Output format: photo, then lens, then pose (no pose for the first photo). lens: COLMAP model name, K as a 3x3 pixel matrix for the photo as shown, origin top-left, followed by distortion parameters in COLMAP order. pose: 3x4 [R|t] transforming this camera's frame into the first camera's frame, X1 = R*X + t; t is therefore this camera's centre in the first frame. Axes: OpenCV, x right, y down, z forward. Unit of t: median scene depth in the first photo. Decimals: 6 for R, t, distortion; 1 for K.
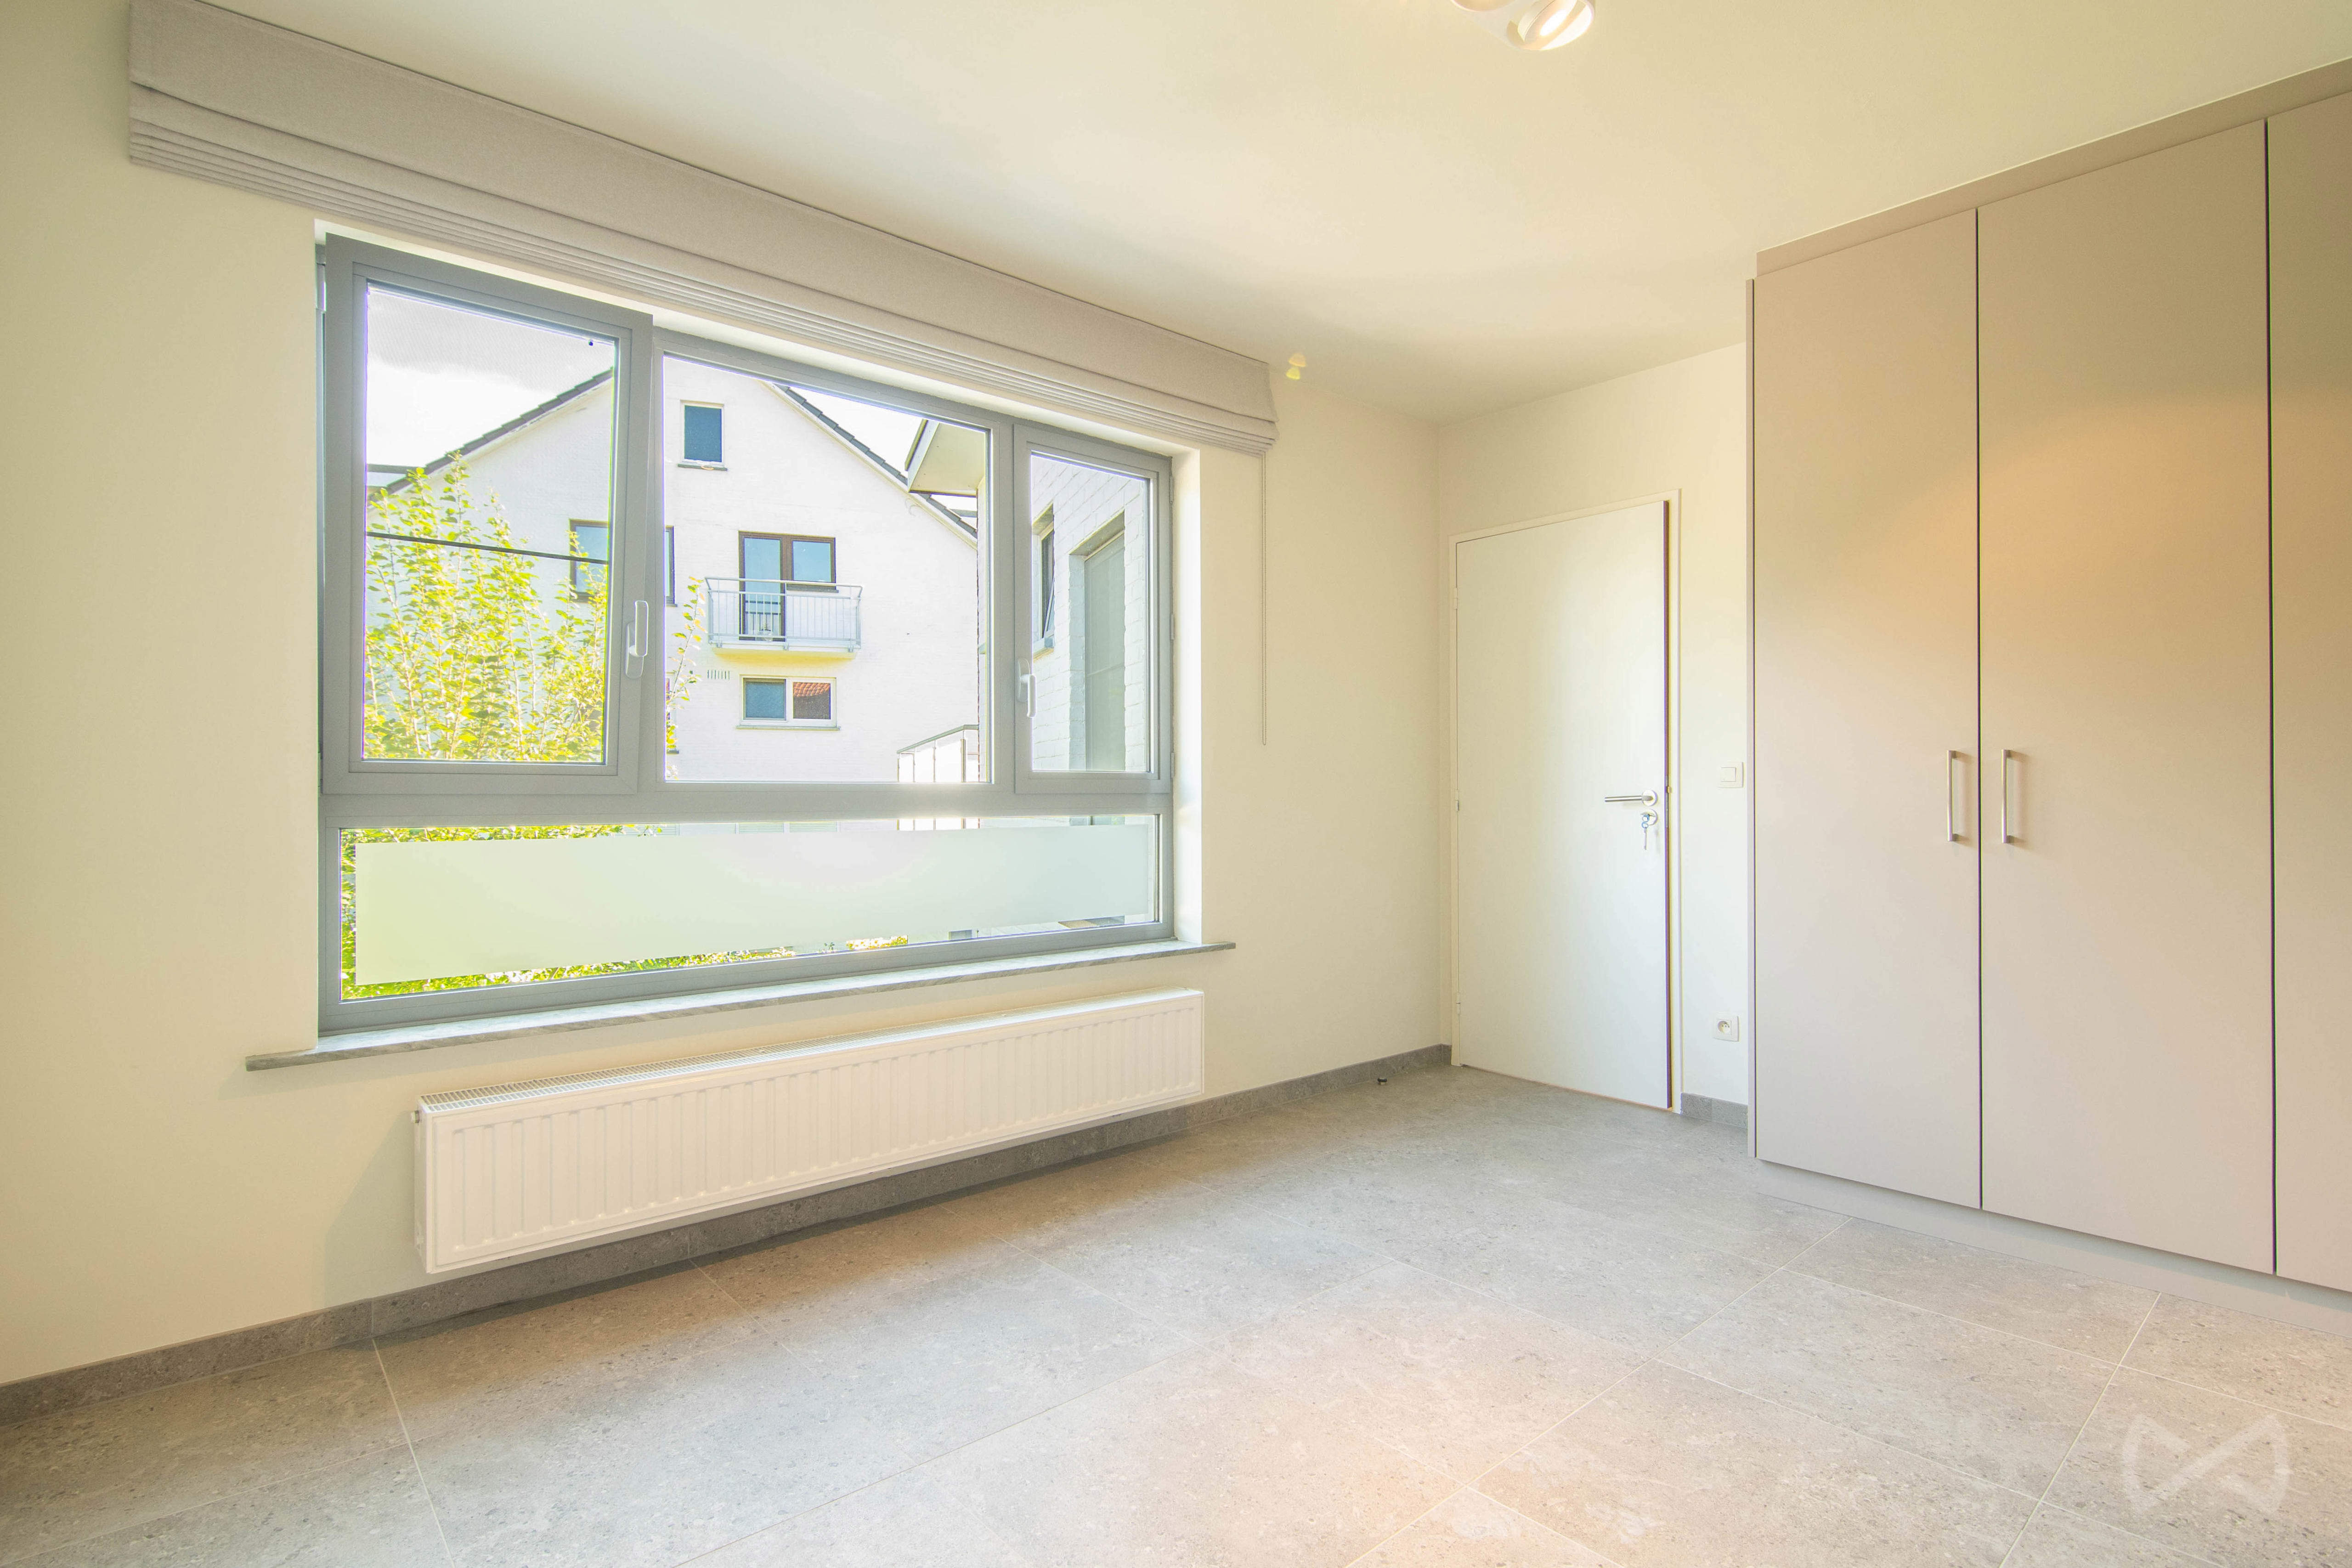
lens RADIAL K [[1151.3, 0, 1171.2], [0, 1151.3, 796.2], [0, 0, 1]] dist [-0.002004, -0.001196]
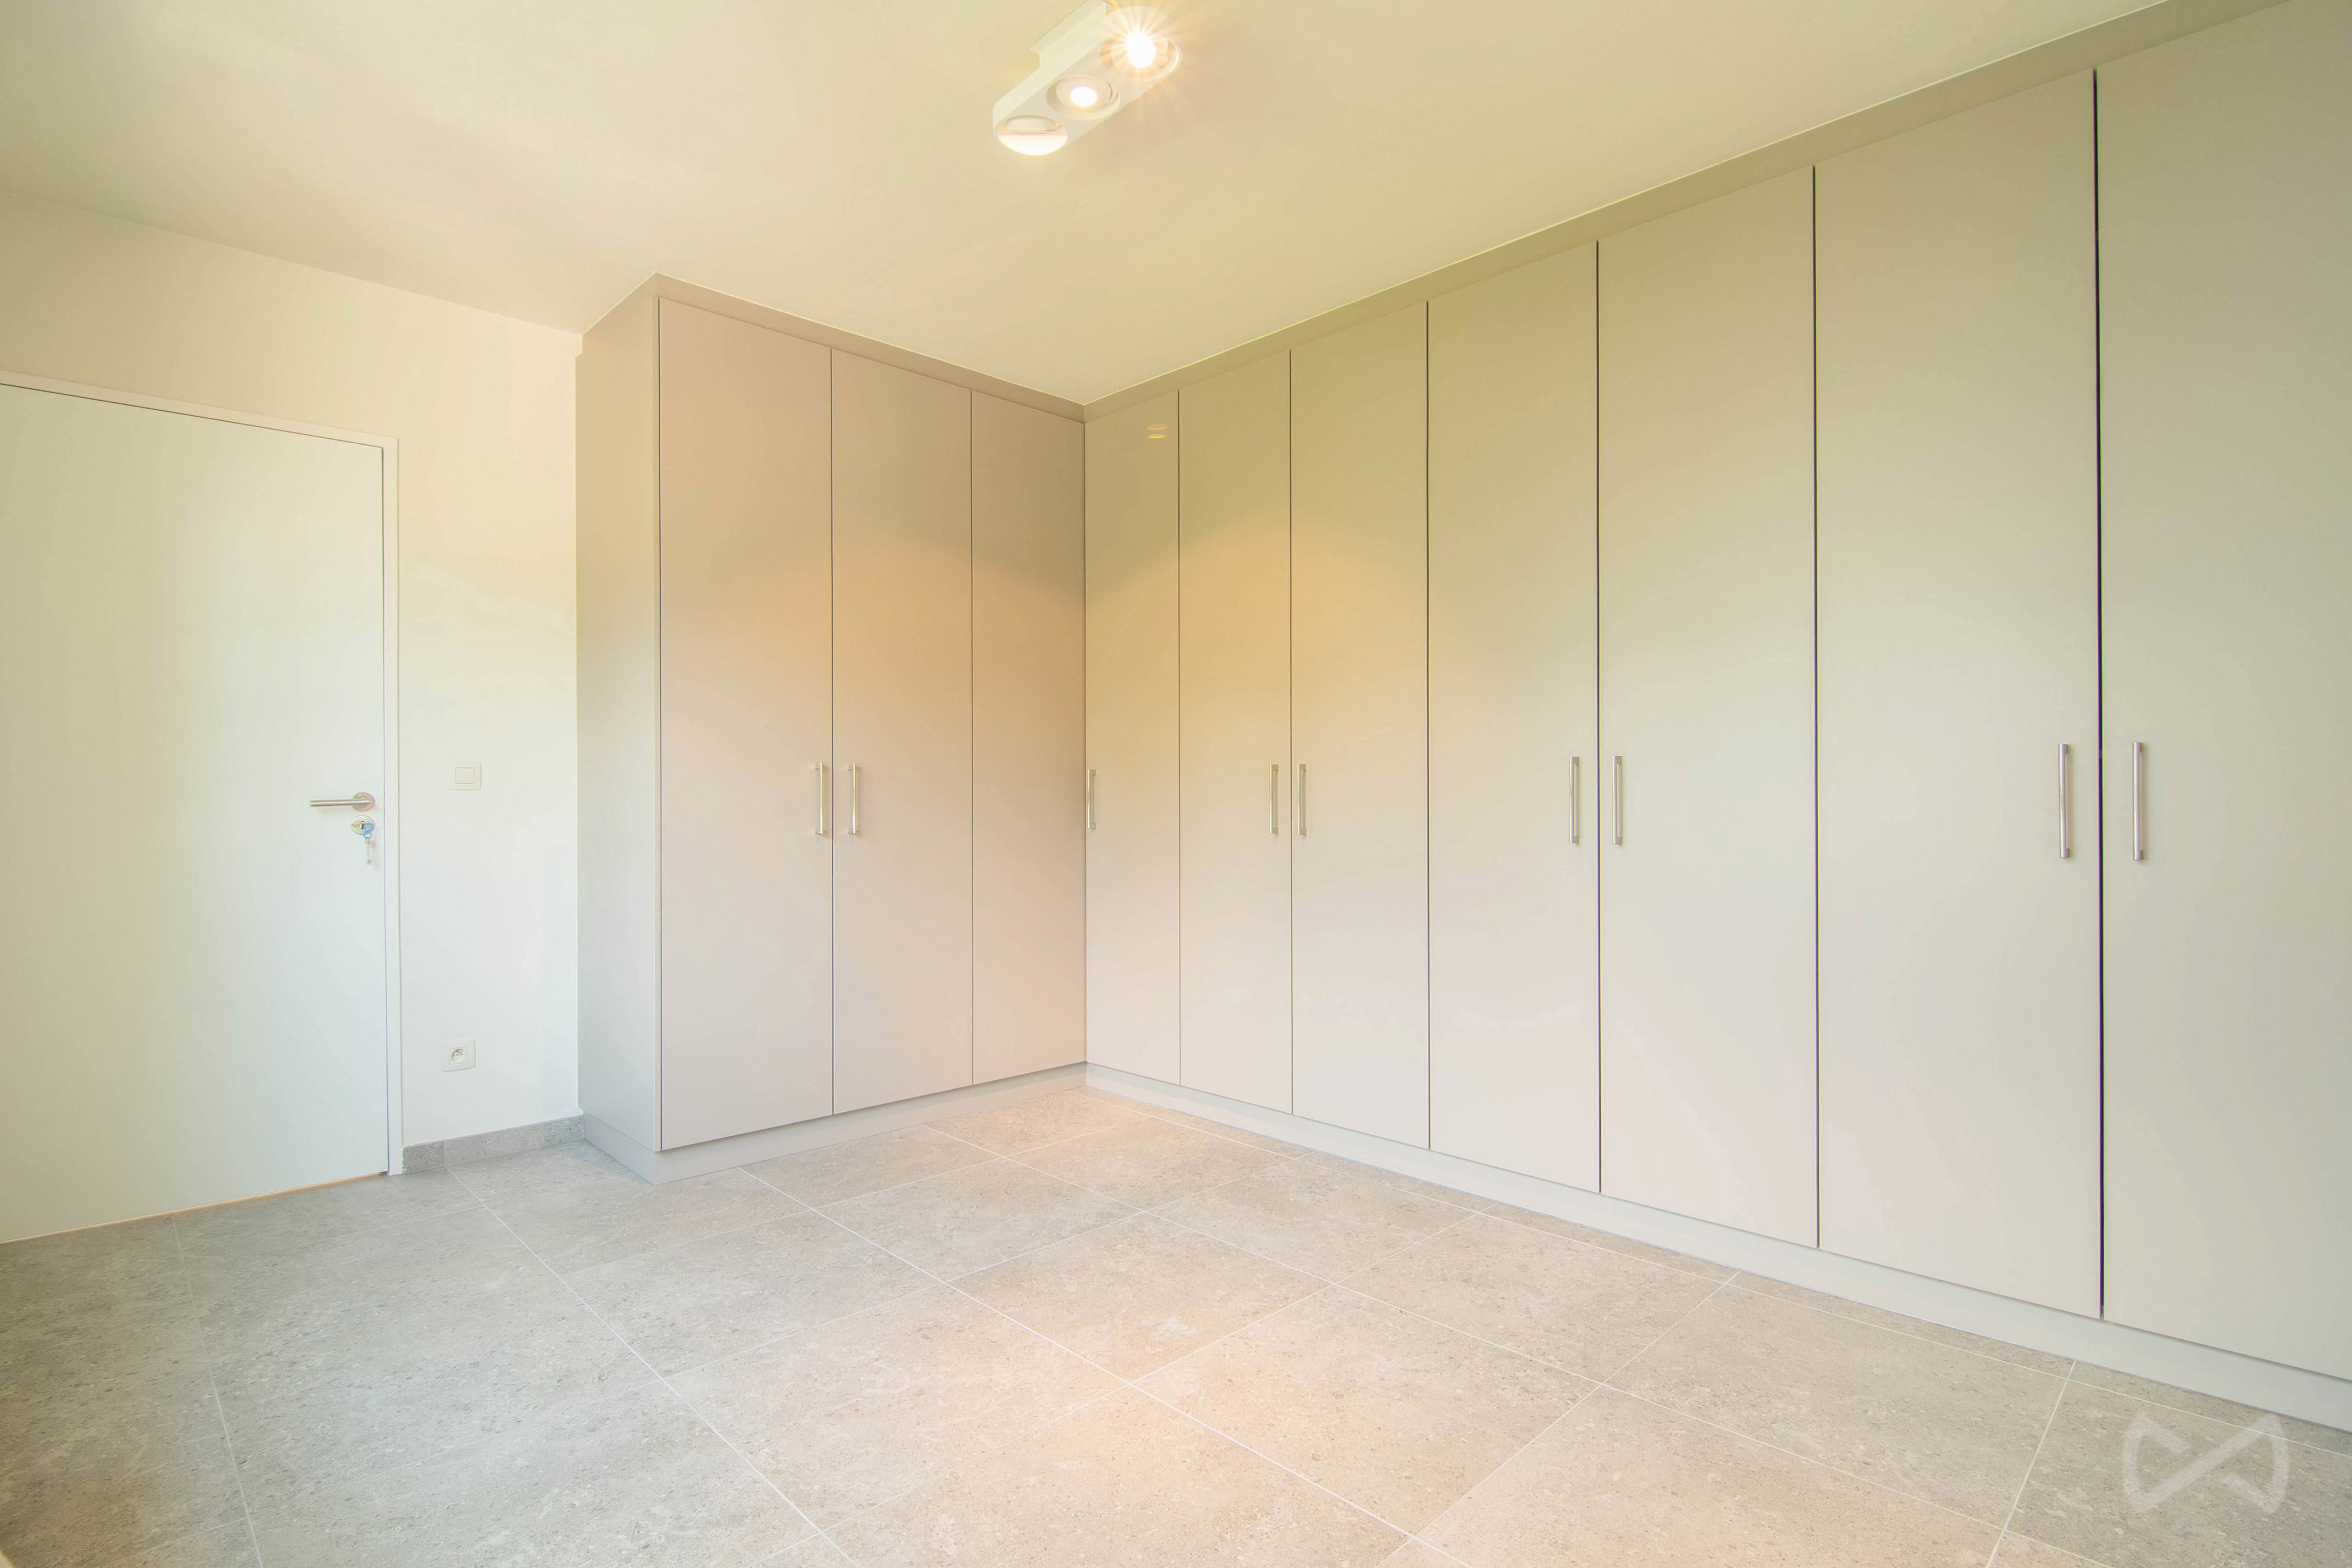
lens RADIAL K [[1153.4, 0, 1167.4], [0, 1153.4, 779.2], [0, 0, 1]] dist [0.001309, -0.010849]
pose [[-0.056468, 0.014422, 0.998300, -0.678186], [0.000032, 0.999896, -0.014443, -0.003434], [-0.998404, -0.000784, -0.056463, 0.743656]]
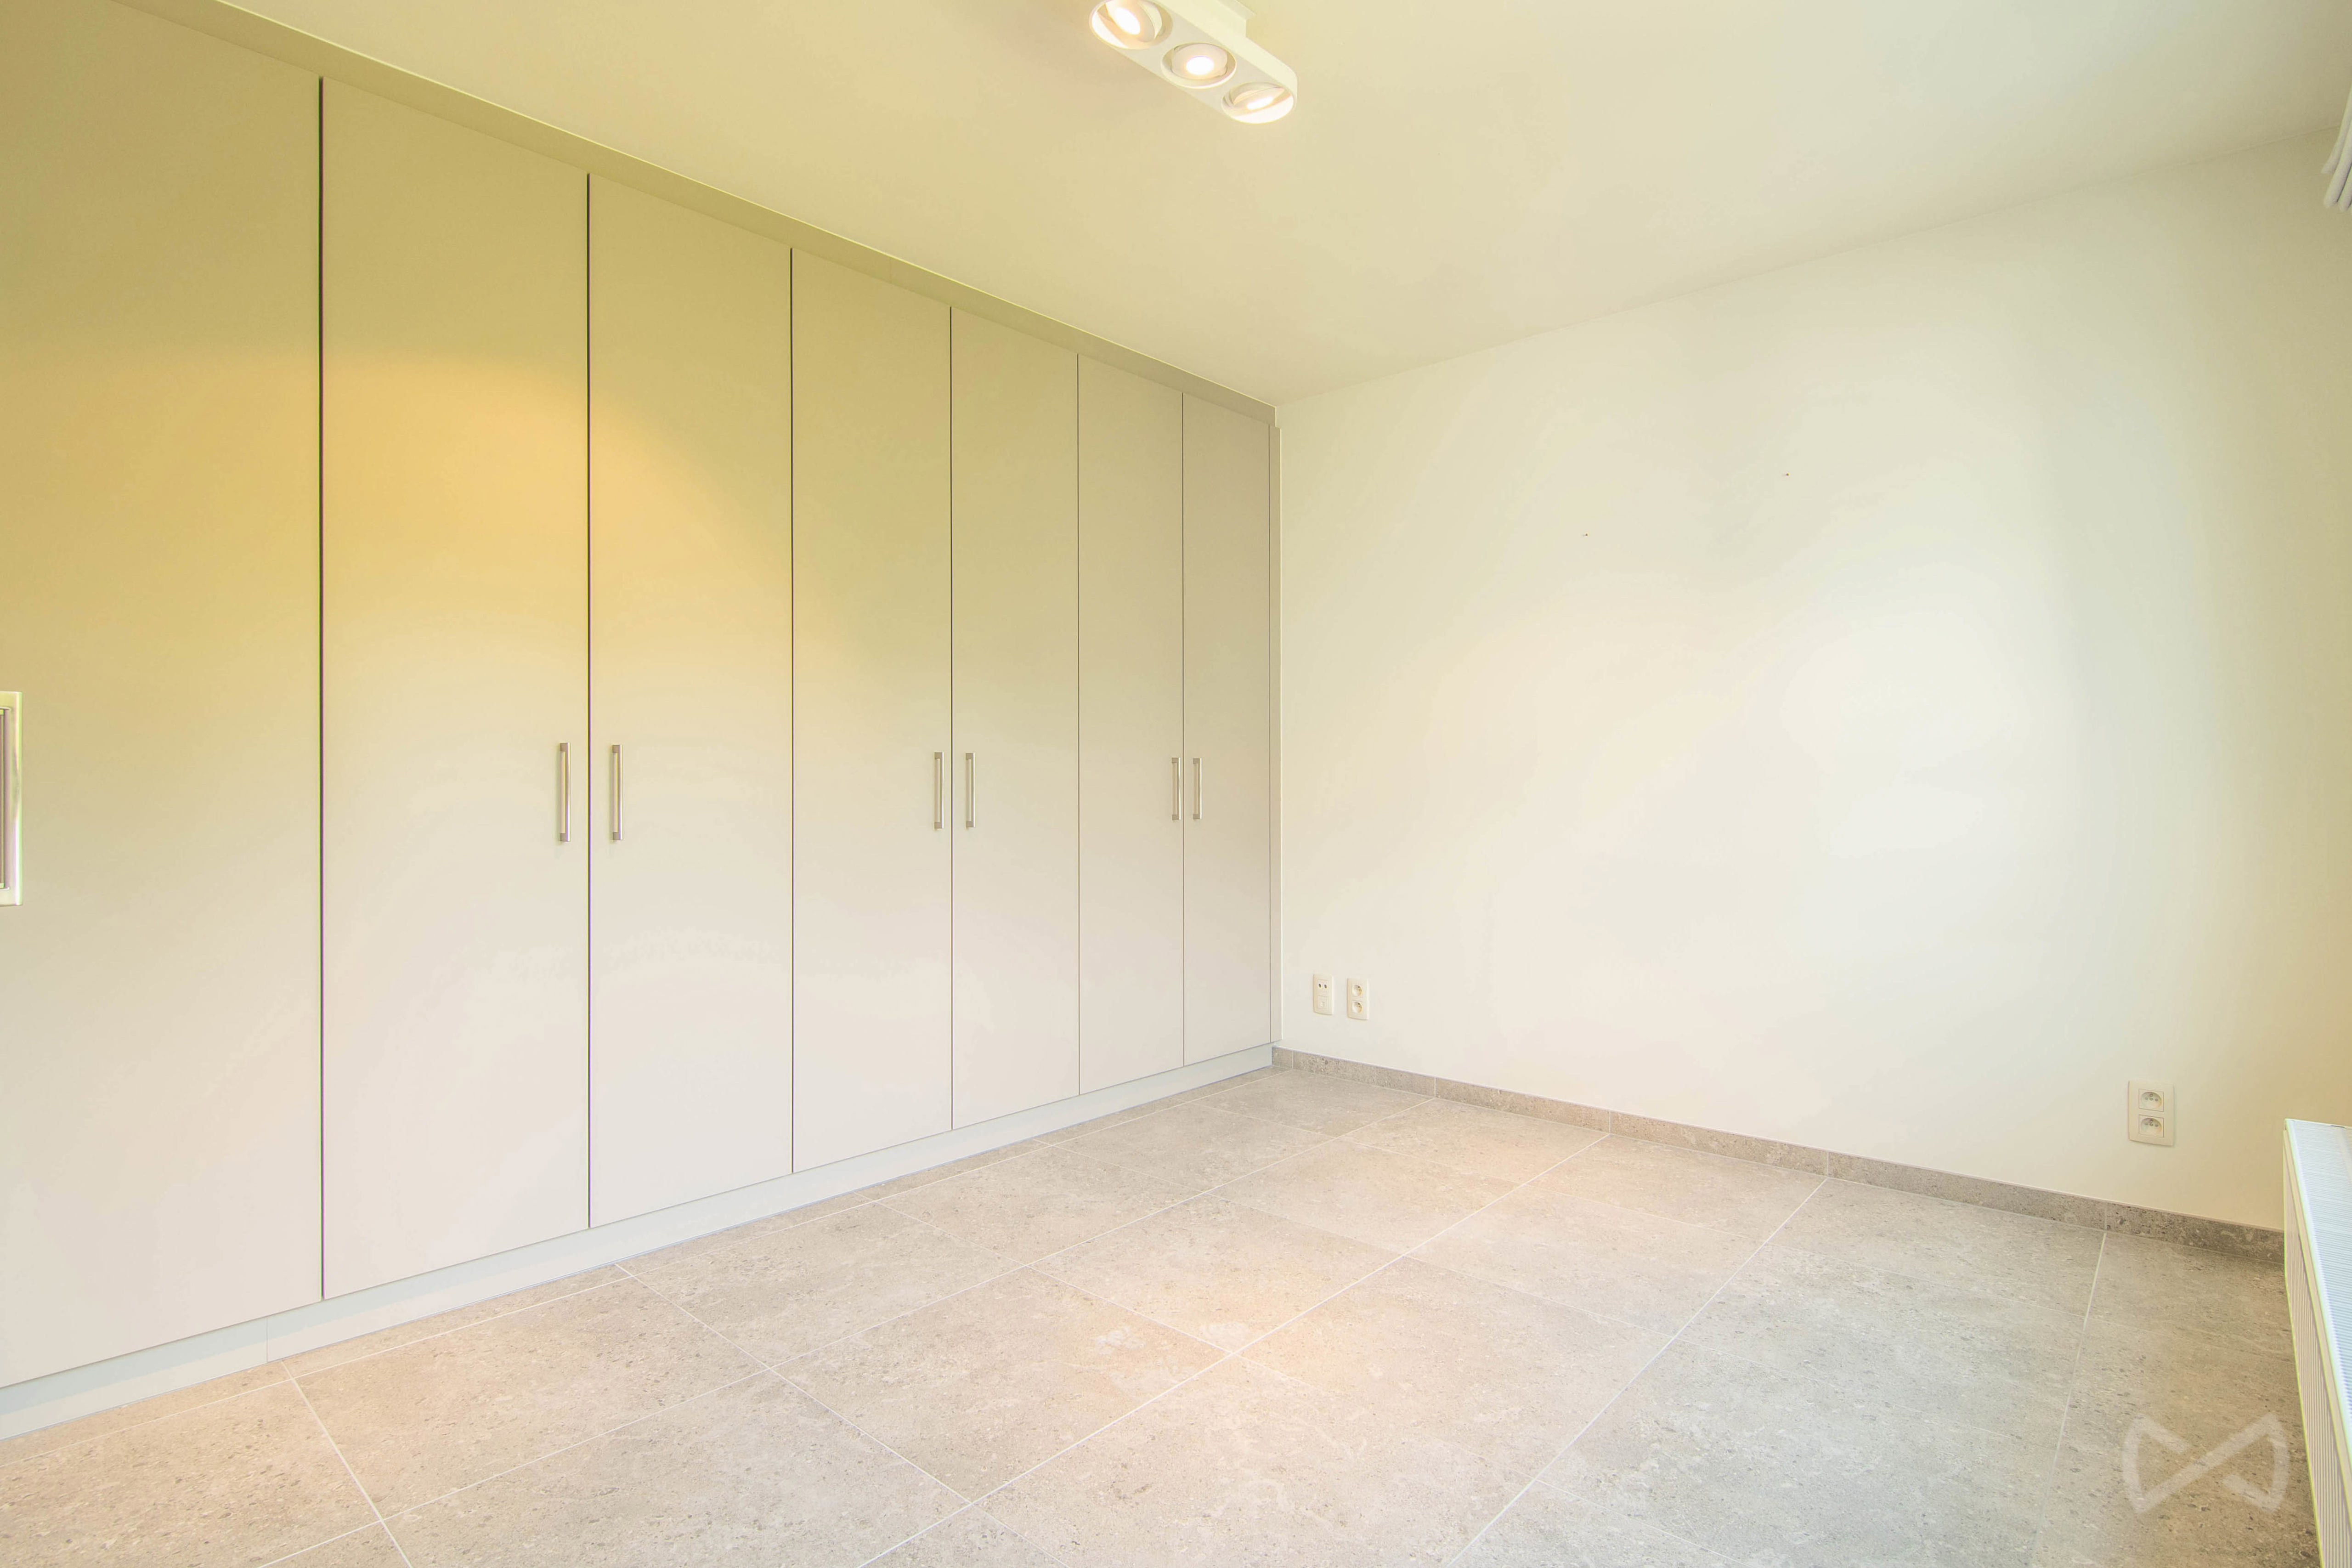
lens RADIAL K [[1152.7, 0, 1227.4], [0, 1152.7, 787.7], [0, 0, 1]] dist [0.001938, -0.011341]
pose [[-0.988883, 0.003027, -0.148667, 0.320108], [0.003047, 0.999995, 0.000092, -0.000723], [0.148667, -0.000362, -0.988887, 1.596909]]
